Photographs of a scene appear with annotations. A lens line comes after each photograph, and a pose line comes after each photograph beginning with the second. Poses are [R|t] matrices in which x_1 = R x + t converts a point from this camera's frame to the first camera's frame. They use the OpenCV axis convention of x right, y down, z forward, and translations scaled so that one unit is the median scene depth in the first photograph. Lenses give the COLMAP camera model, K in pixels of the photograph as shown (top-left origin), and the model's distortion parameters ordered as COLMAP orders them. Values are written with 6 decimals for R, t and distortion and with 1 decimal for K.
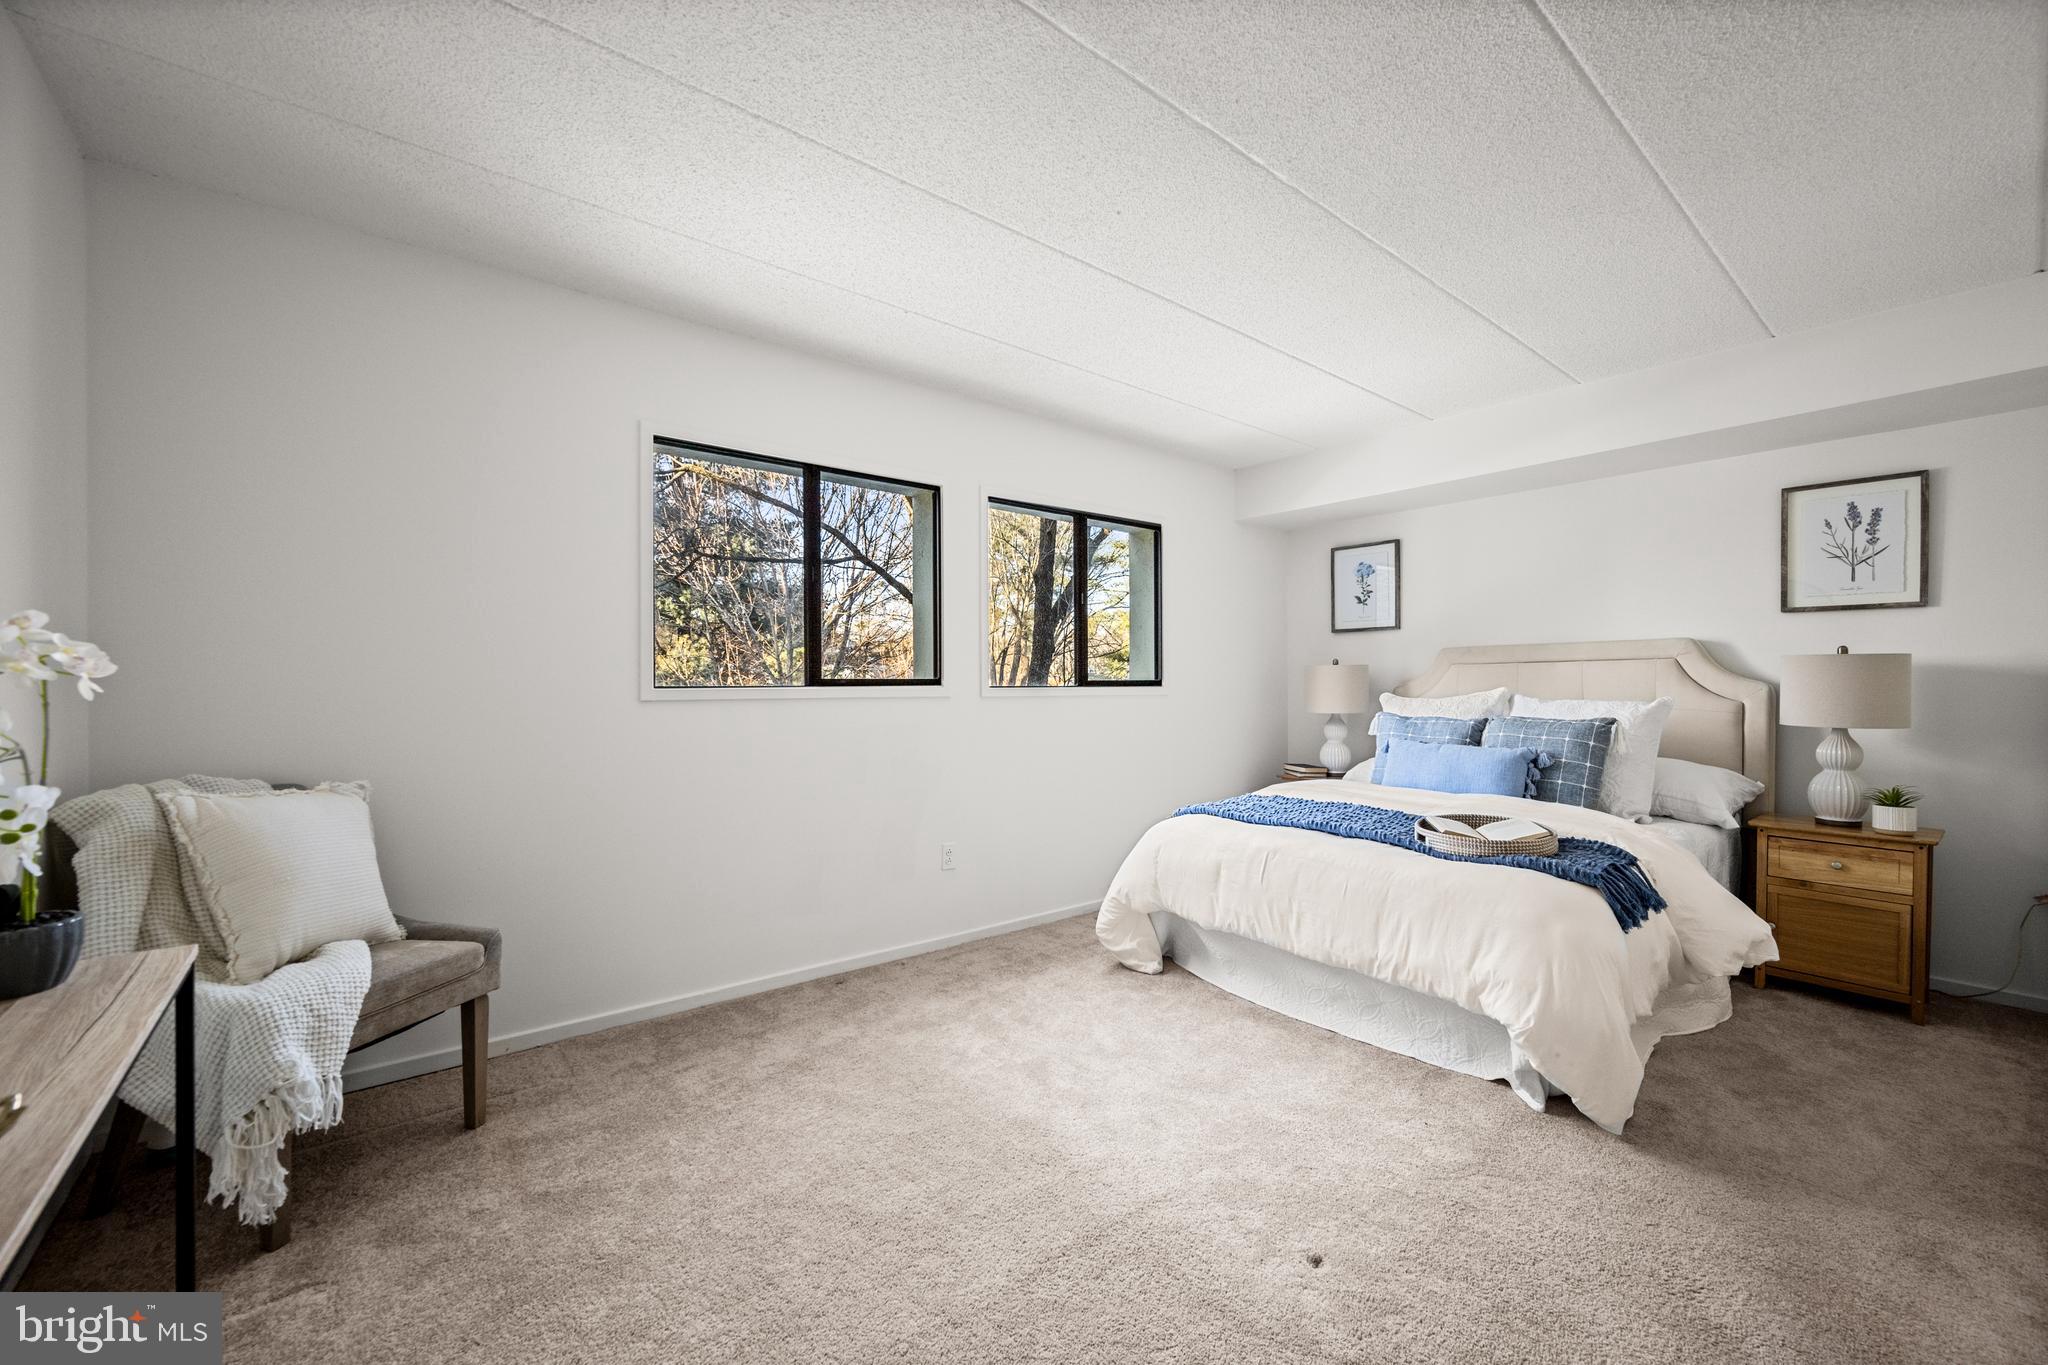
lens RADIAL K [[820.8, 0, 1023.8], [0, 820.8, 691.2], [0, 0, 1]] dist [-0.000759, -0.000023]
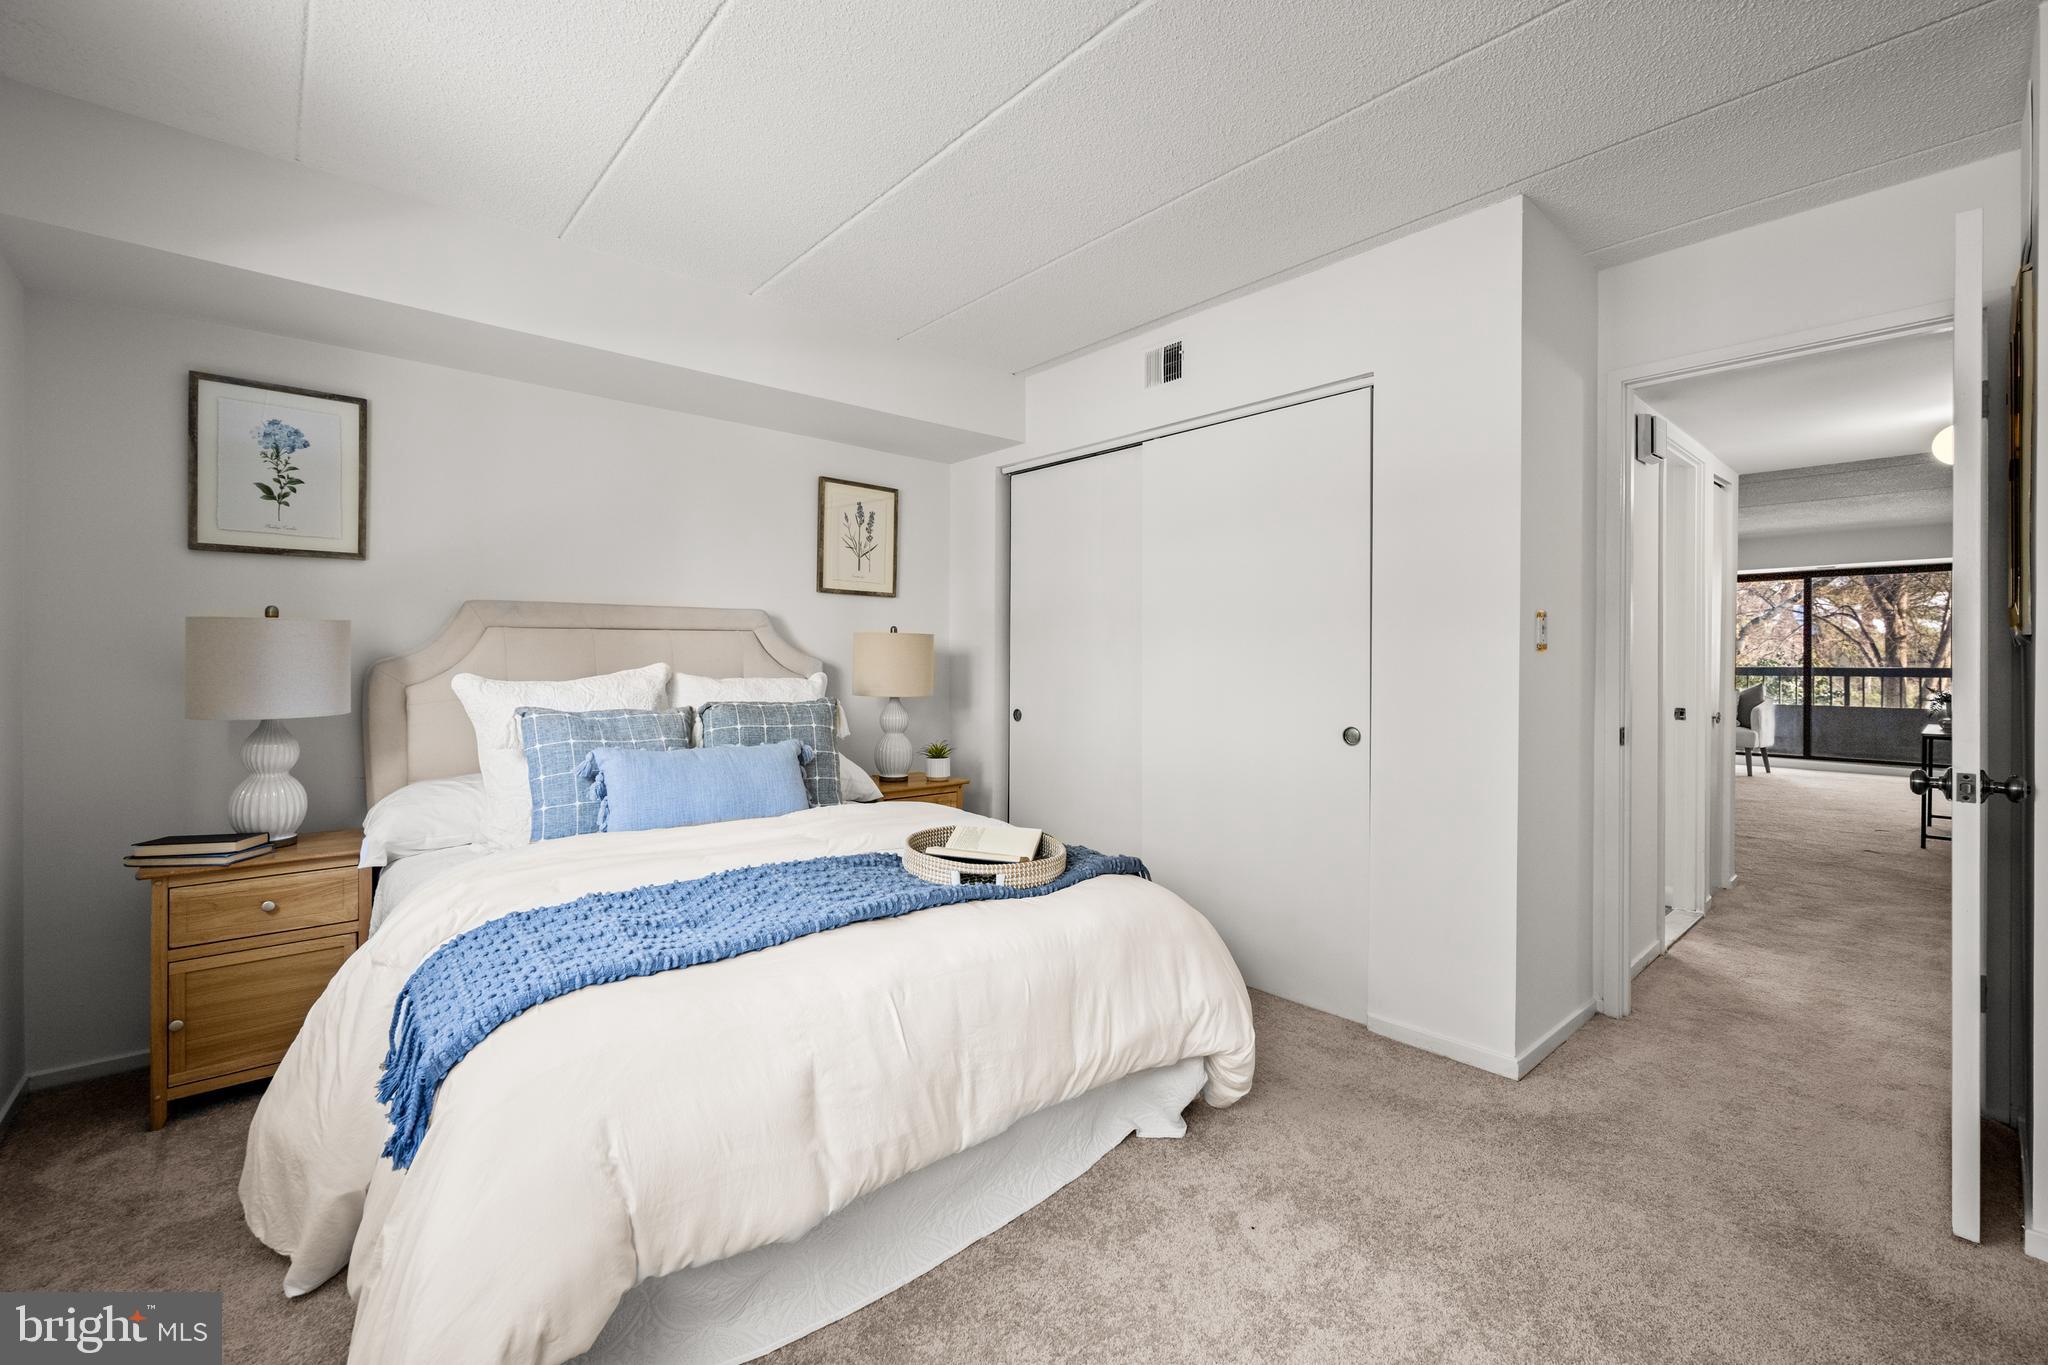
lens RADIAL K [[853.9, 0, 1011.0], [0, 853.9, 654.9], [0, 0, 1]] dist [-0.001845, -0.000065]
pose [[-0.036837, 0.005087, 0.999308, -0.201586], [0.005943, 0.999970, -0.004872, -0.007262], [-0.999304, 0.005759, -0.036866, 0.819299]]
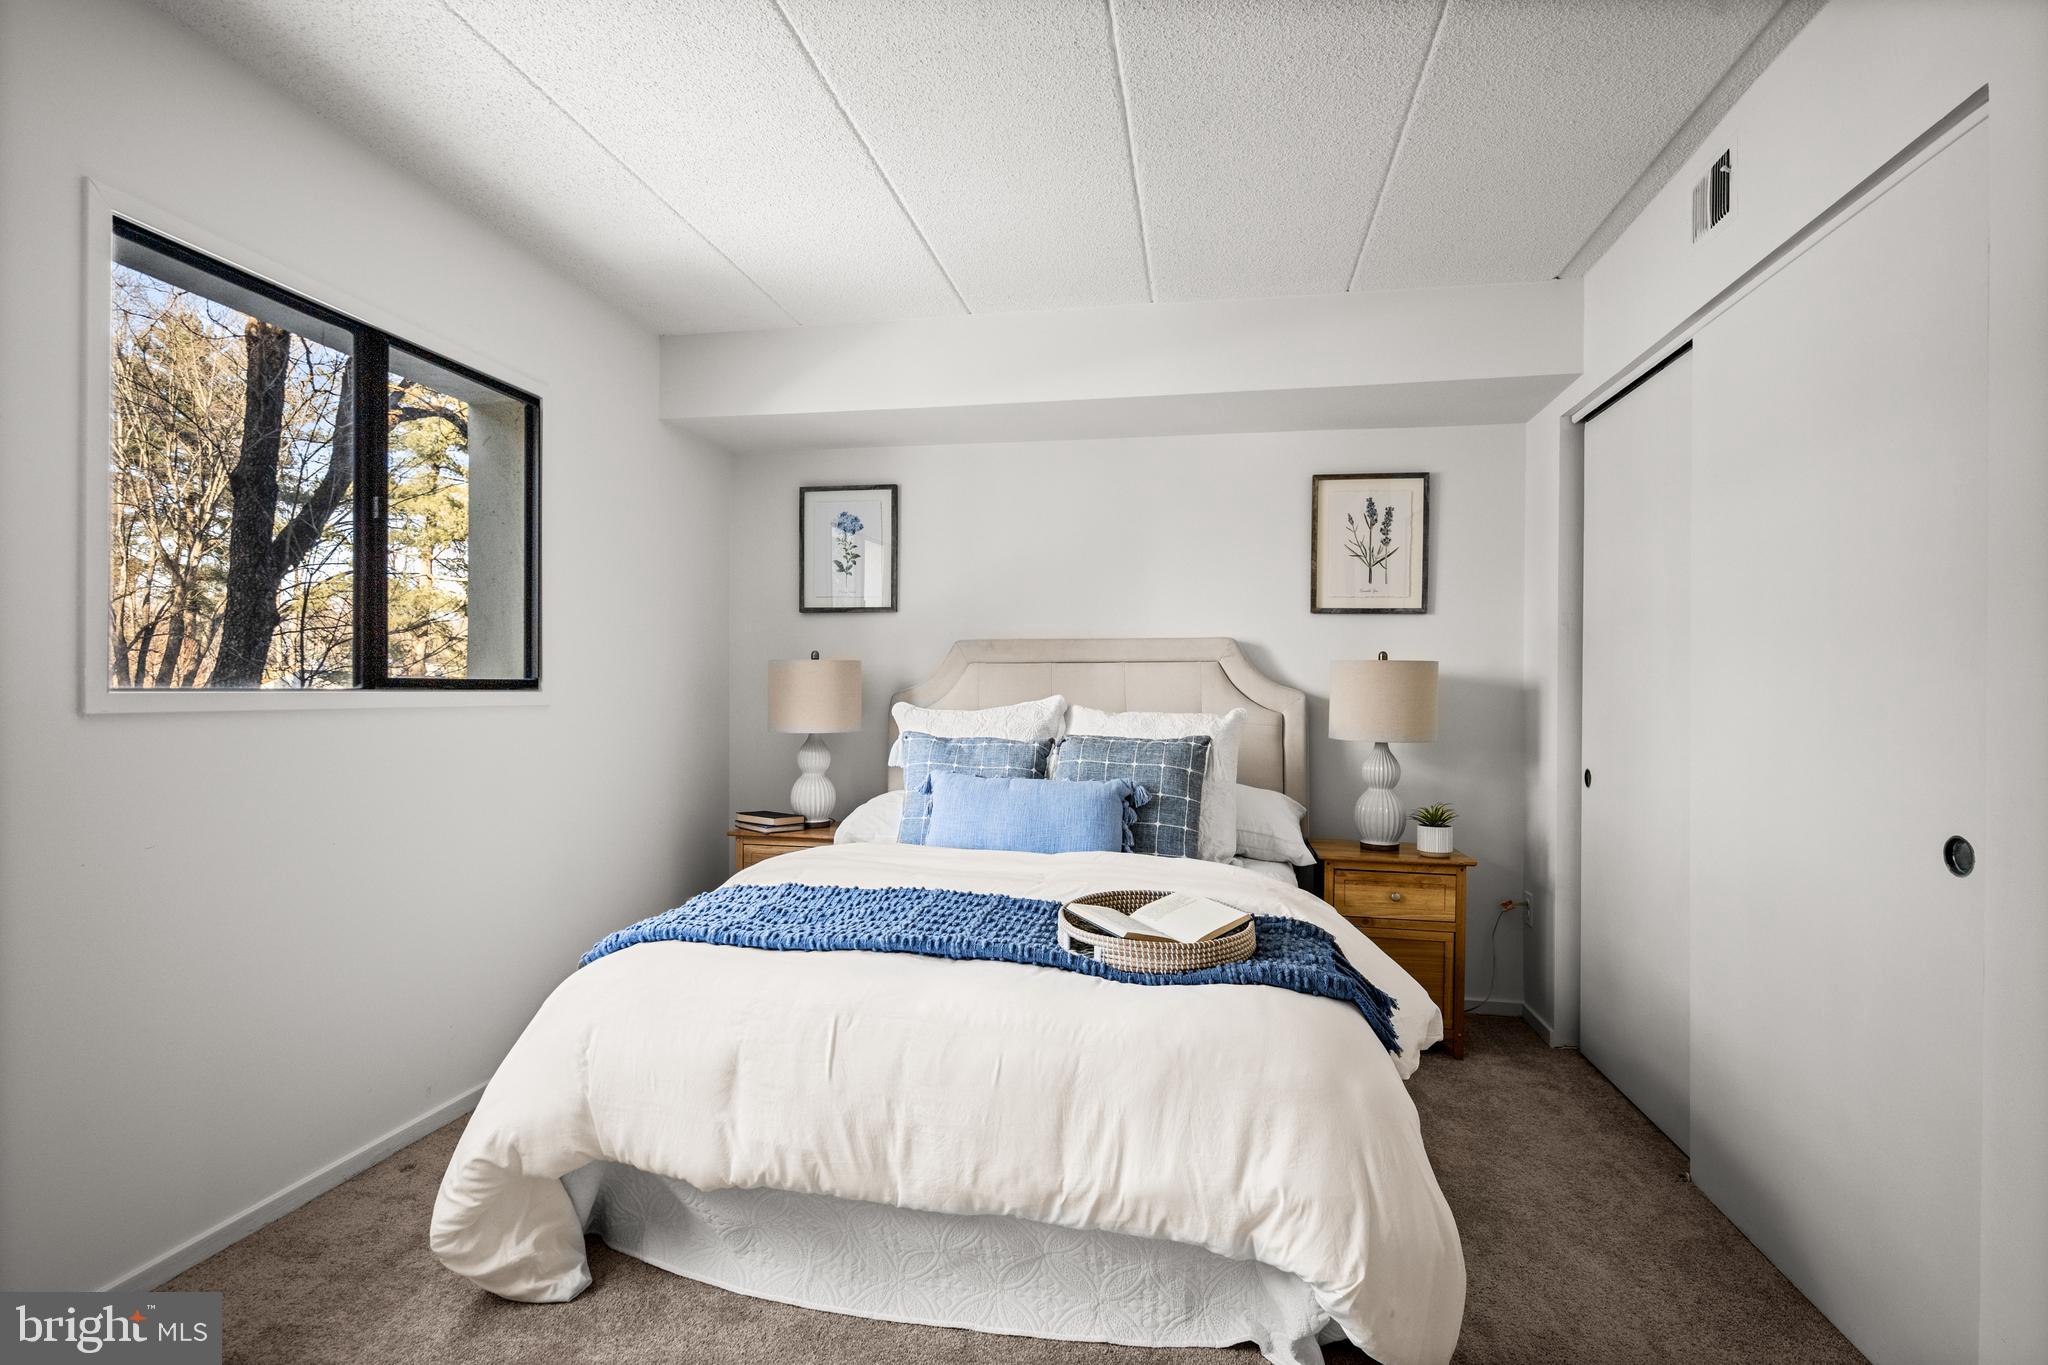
lens RADIAL K [[995.5, 0, 1025.9], [0, 995.5, 687.2], [0, 0, 1]] dist [-0.003144, -0.000210]
pose [[0.763992, 0.008917, 0.645165, -0.015075], [-0.003027, 0.999943, -0.010236, -0.002985], [-0.645219, 0.005868, 0.763975, 0.384601]]
